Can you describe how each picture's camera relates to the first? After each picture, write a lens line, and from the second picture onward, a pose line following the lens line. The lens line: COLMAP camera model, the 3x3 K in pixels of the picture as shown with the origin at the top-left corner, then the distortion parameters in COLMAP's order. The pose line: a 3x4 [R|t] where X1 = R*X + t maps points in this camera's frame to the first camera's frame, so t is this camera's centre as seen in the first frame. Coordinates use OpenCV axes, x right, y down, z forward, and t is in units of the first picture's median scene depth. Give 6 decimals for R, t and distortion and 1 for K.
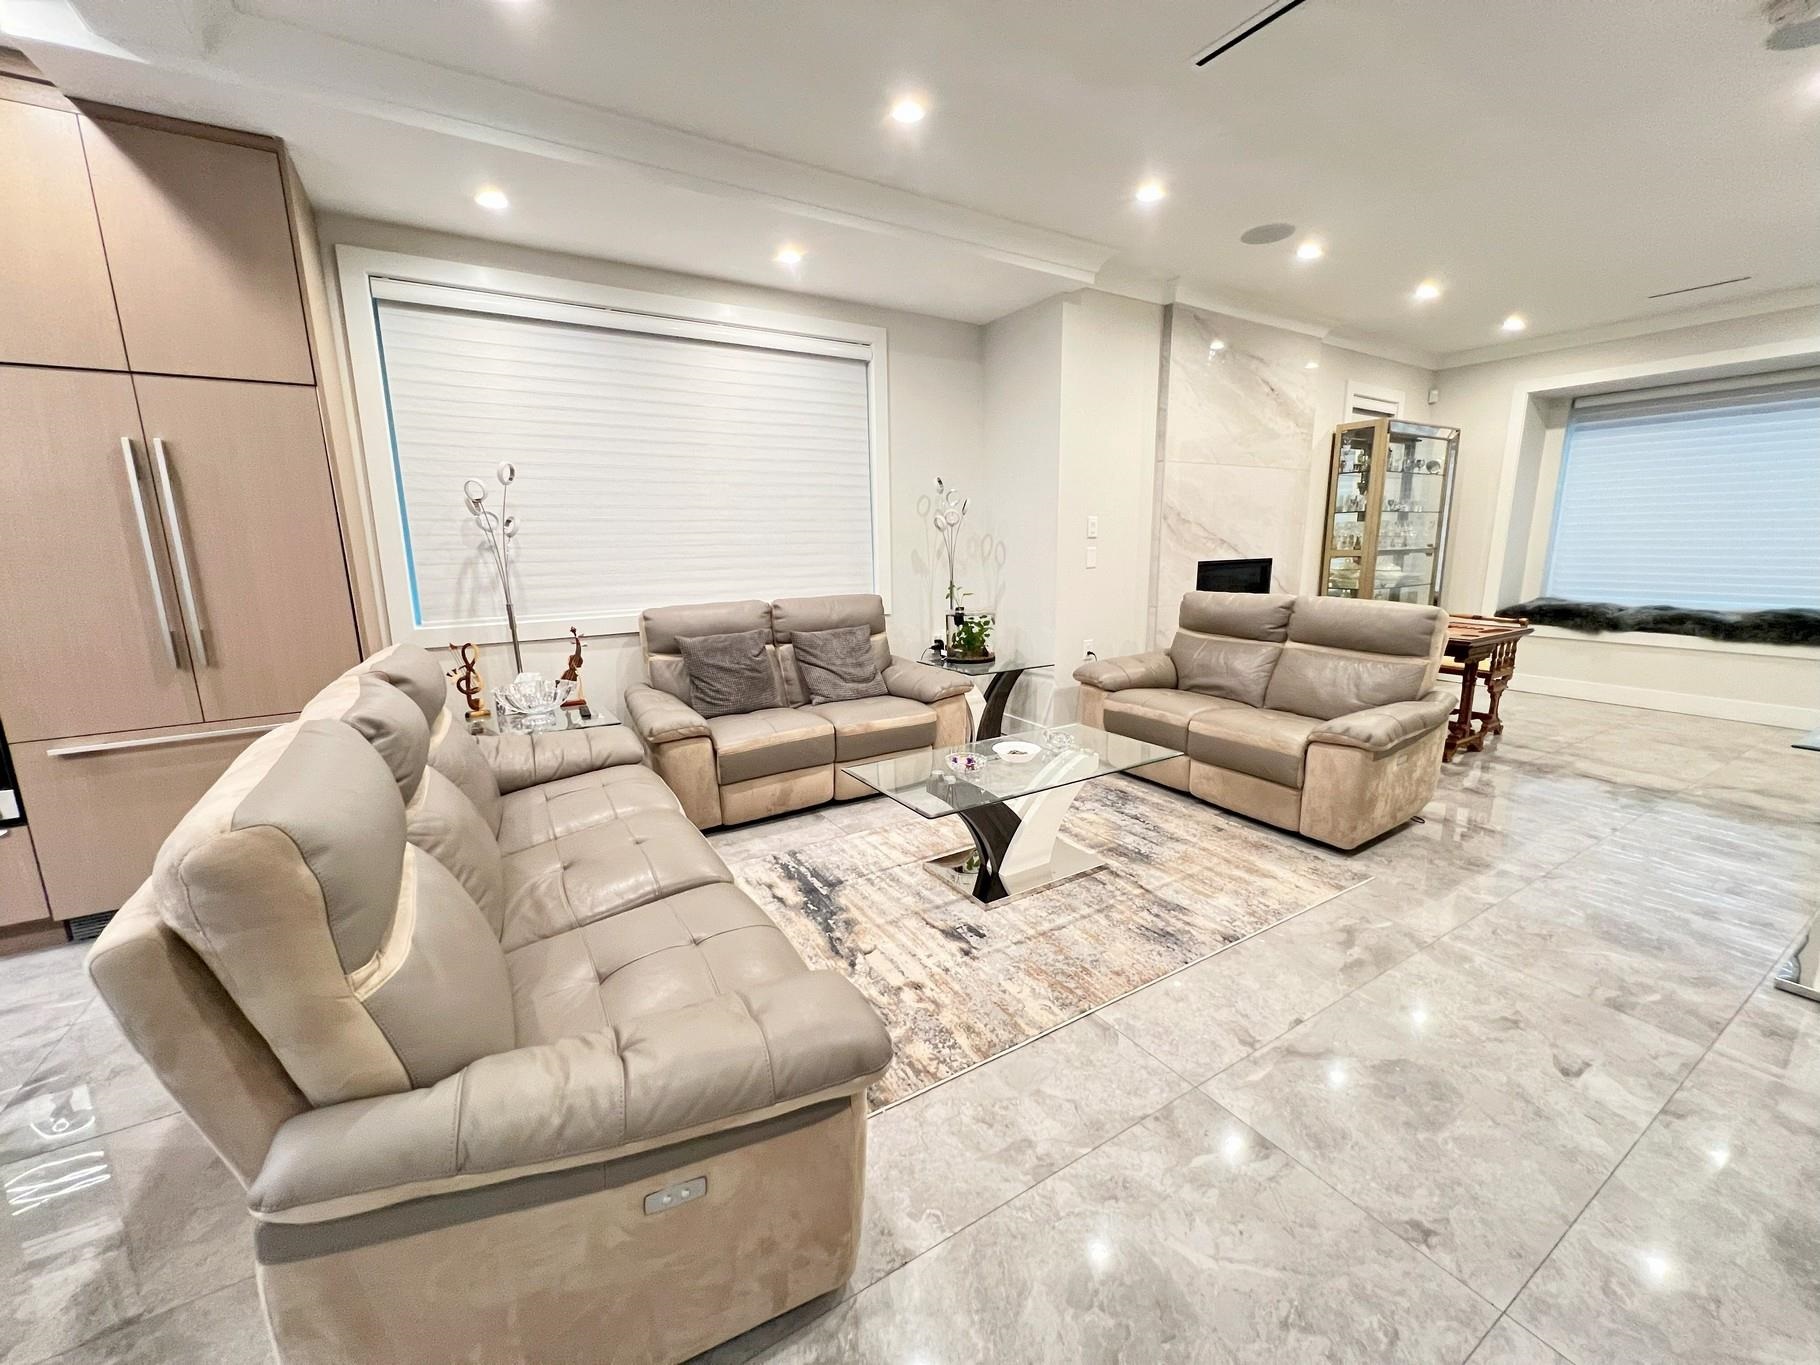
lens RADIAL K [[724.2, 0, 911.3], [0, 724.2, 677.3], [0, 0, 1]] dist [0.001863, -0.000119]
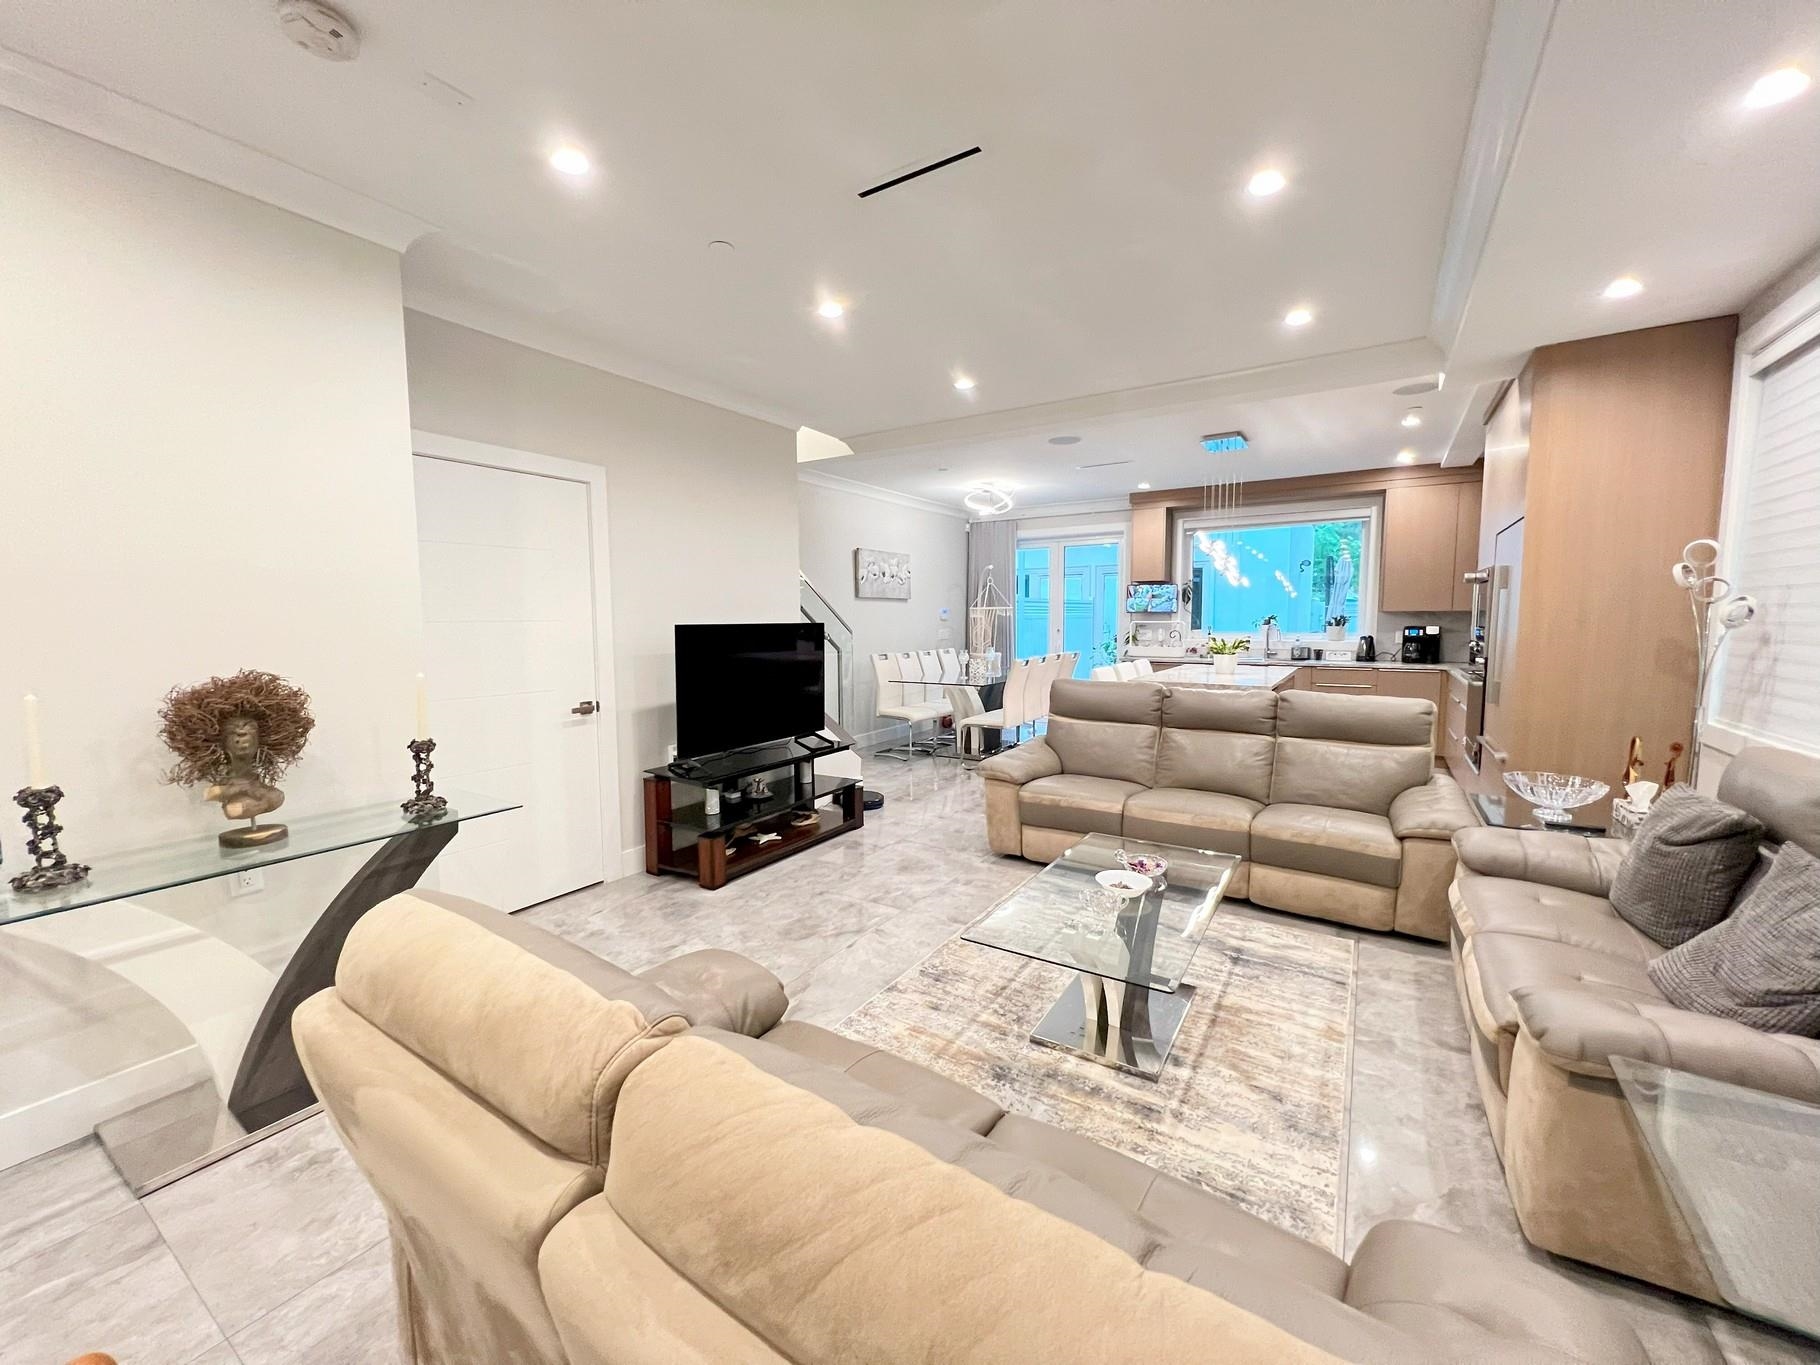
lens RADIAL K [[724.2, 0, 910.6], [0, 724.2, 682.3], [0, 0, 1]] dist [0.001863, -0.000119]
pose [[-0.900552, 0.052578, -0.431558, 0.731603], [-0.065362, 0.965003, 0.253964, -0.331362], [0.429807, 0.256915, -0.865598, 1.561882]]
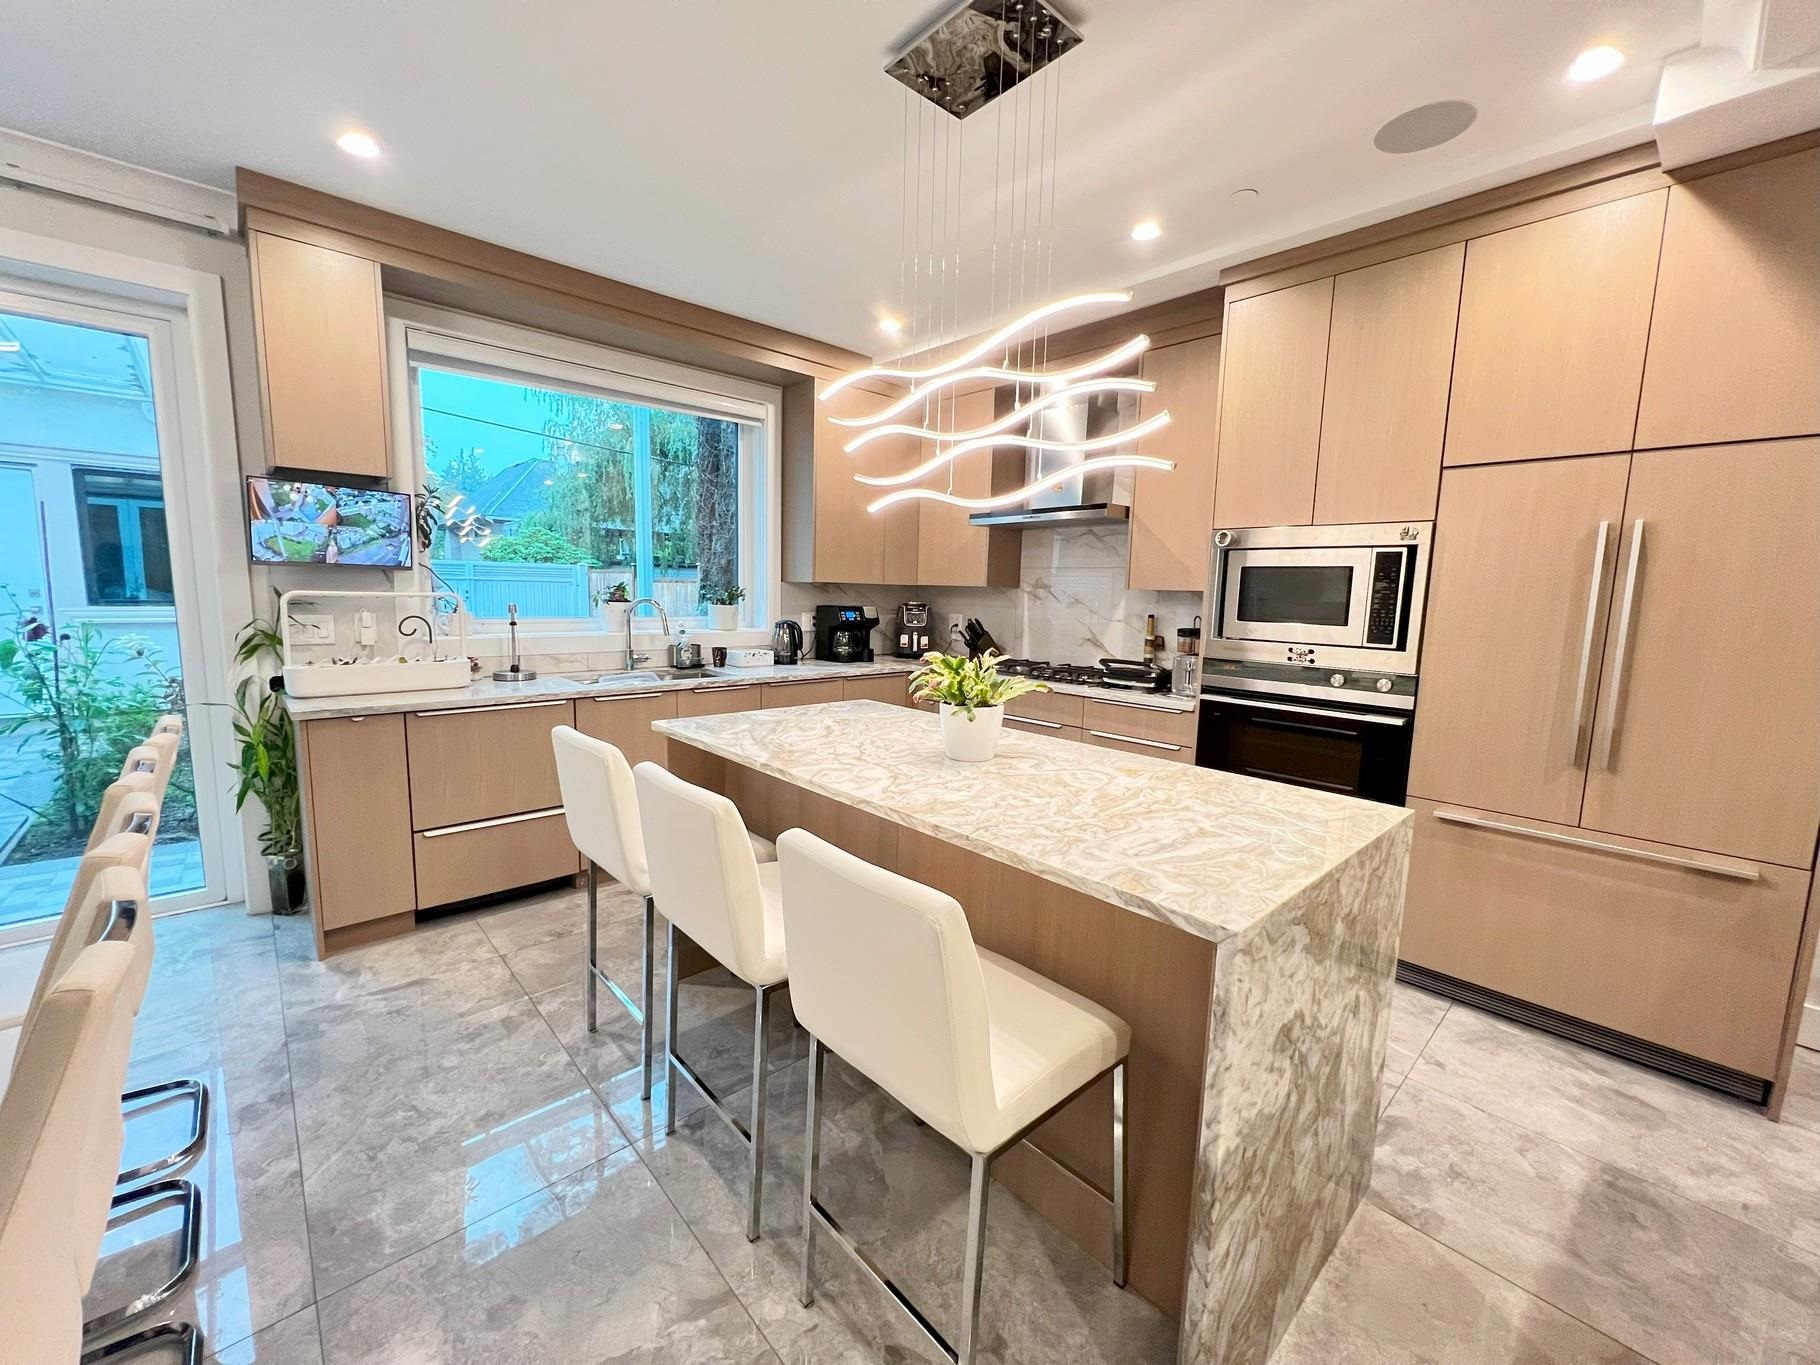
lens RADIAL K [[724.2, 0, 910.8], [0, 724.2, 687.0], [0, 0, 1]] dist [0.001863, -0.000119]
pose [[0.195758, 0.142702, -0.970214, -0.231258], [-0.200380, 0.974302, 0.102874, -0.028141], [0.959962, 0.174273, 0.219322, -0.028987]]
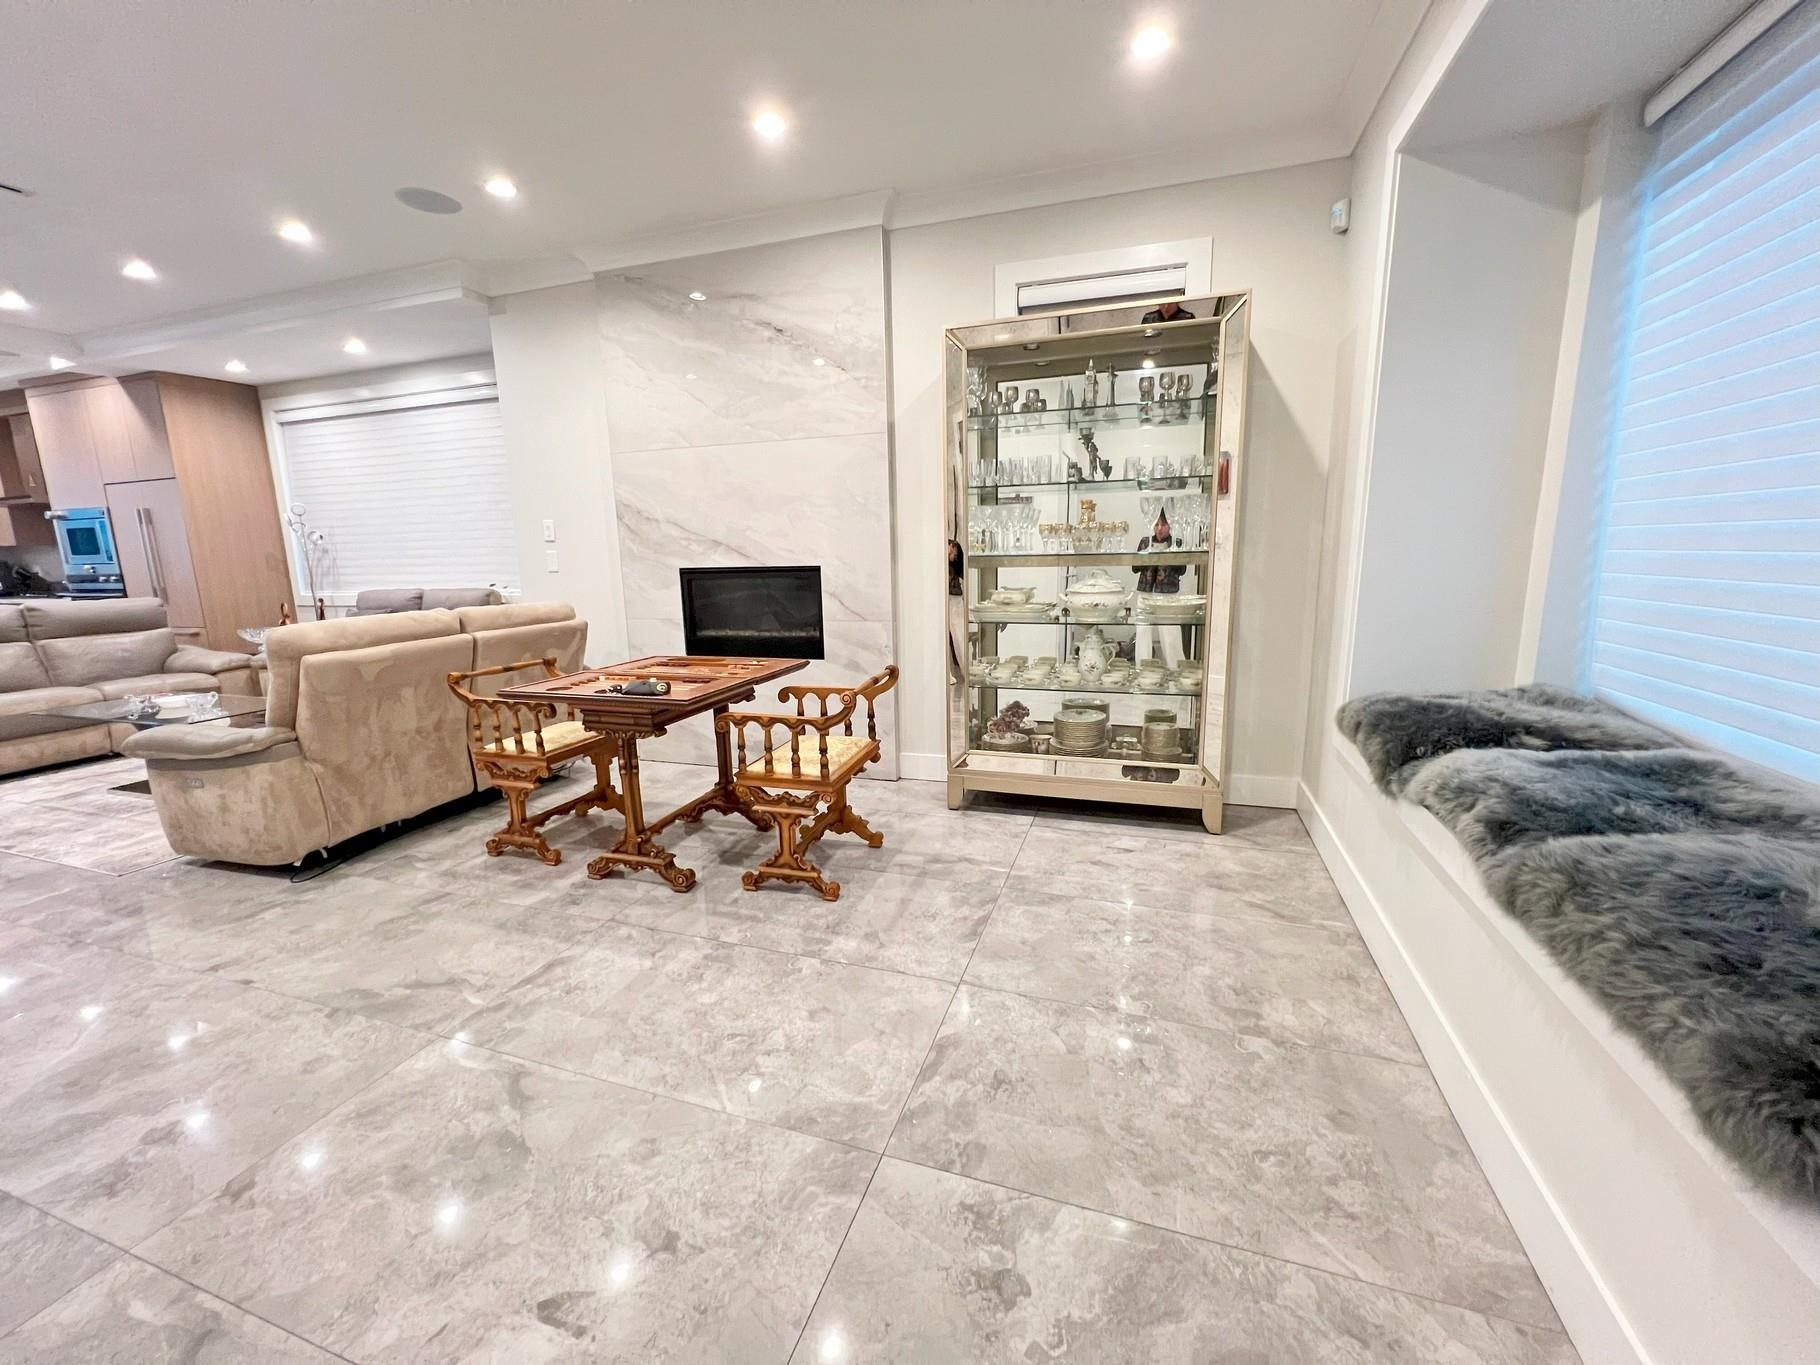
lens RADIAL K [[724.2, 0, 910.9], [0, 724.2, 678.9], [0, 0, 1]] dist [0.001863, -0.000119]
pose [[0.641667, 0.137507, -0.754556, 2.057157], [-0.127350, 0.989243, 0.071978, -0.217850], [0.756337, 0.049907, 0.652276, 1.137771]]
